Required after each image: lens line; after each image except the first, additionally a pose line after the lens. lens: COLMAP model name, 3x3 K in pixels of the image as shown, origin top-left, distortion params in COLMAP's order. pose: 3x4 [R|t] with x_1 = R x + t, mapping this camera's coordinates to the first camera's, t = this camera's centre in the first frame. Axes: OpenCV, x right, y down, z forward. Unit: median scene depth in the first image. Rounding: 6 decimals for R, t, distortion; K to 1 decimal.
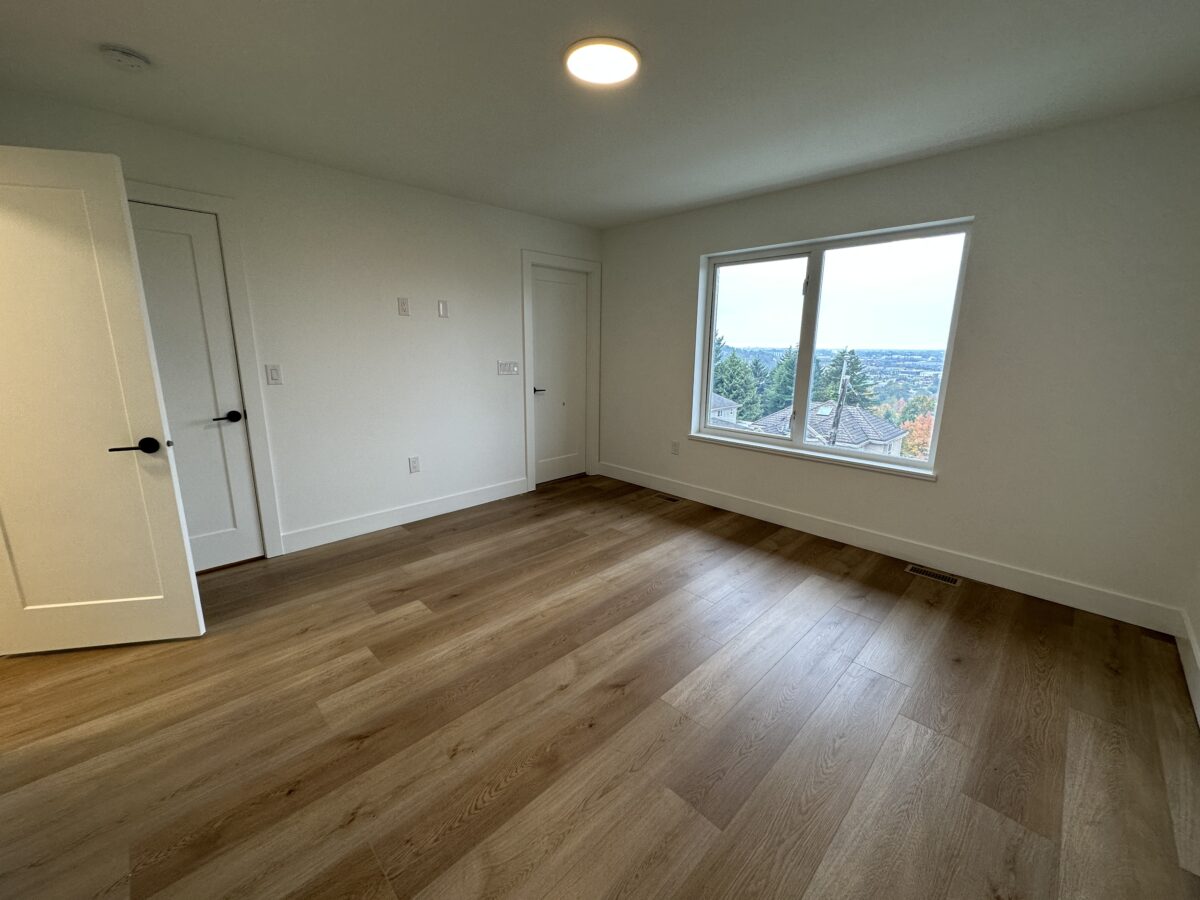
lens RADIAL K [[477.1, 0, 600.9], [0, 477.1, 449.9], [0, 0, 1]] dist [-0.002593, 0.000564]
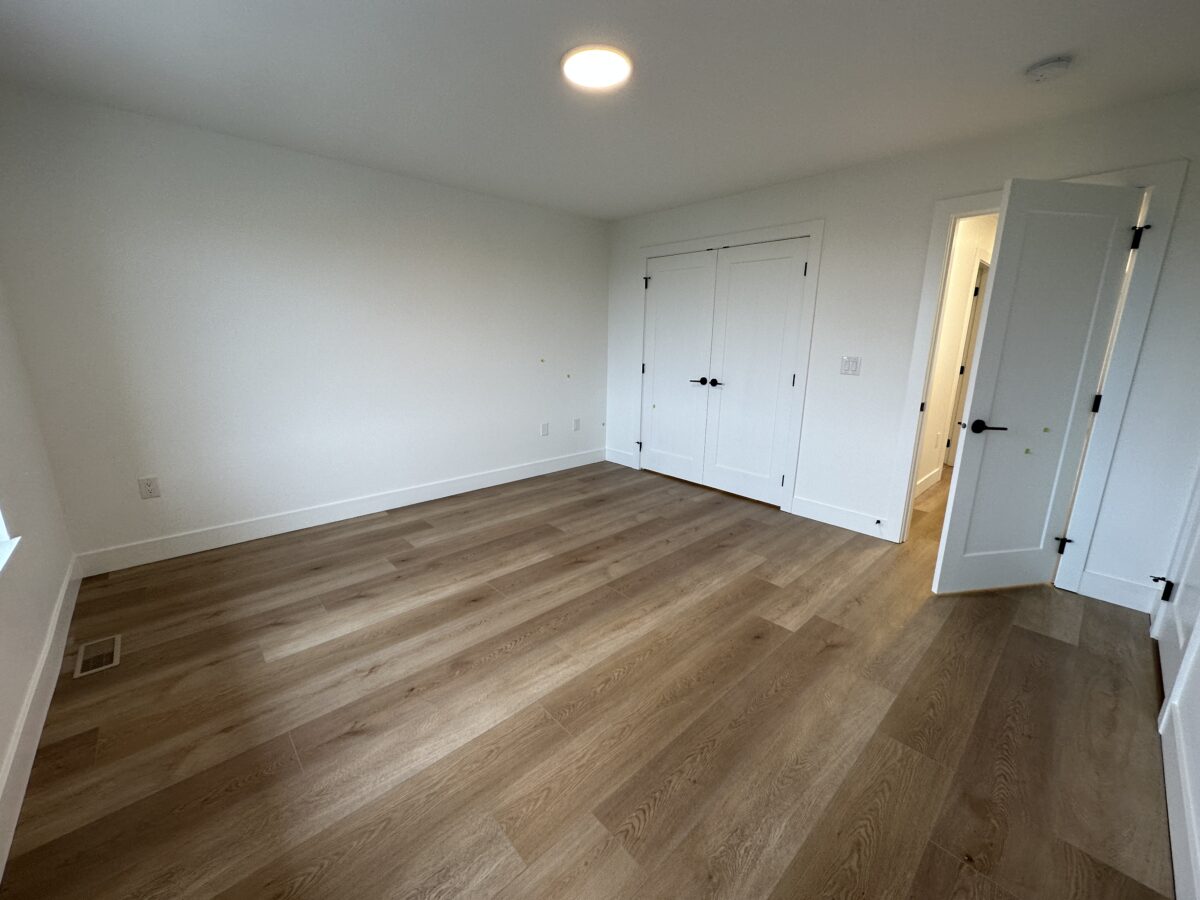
lens RADIAL K [[477.1, 0, 599.7], [0, 477.1, 443.1], [0, 0, 1]] dist [-0.002593, 0.000564]
pose [[-0.999187, -0.029544, 0.027432, -0.054888], [-0.014960, 0.903553, 0.428214, -0.460921], [-0.037438, 0.427456, -0.903261, 2.103456]]
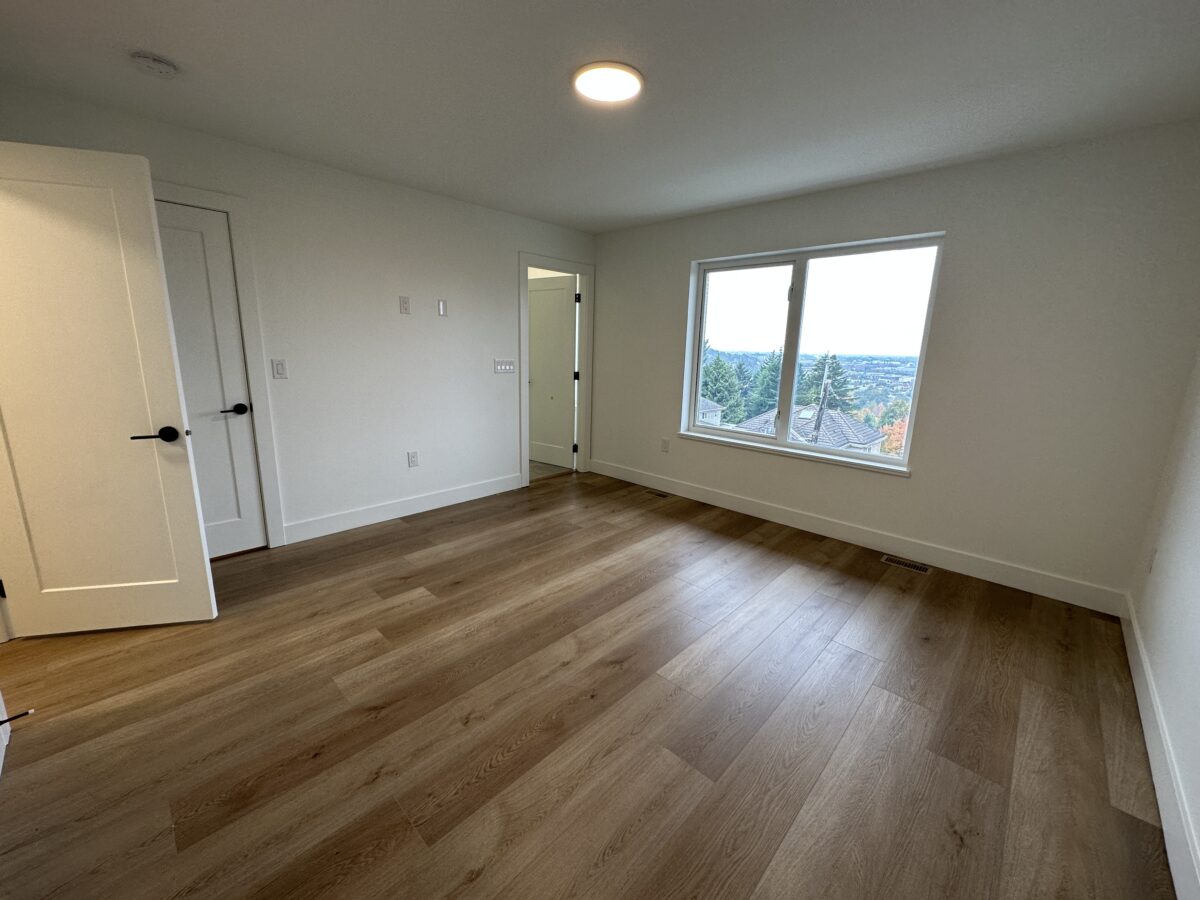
lens RADIAL K [[477.1, 0, 601.1], [0, 477.1, 449.8], [0, 0, 1]] dist [-0.002593, 0.000564]
pose [[0.999442, 0.008349, 0.032331, -0.035694], [-0.008248, 0.999961, -0.003249, 0.019953], [-0.032357, 0.002981, 0.999472, -0.070273]]
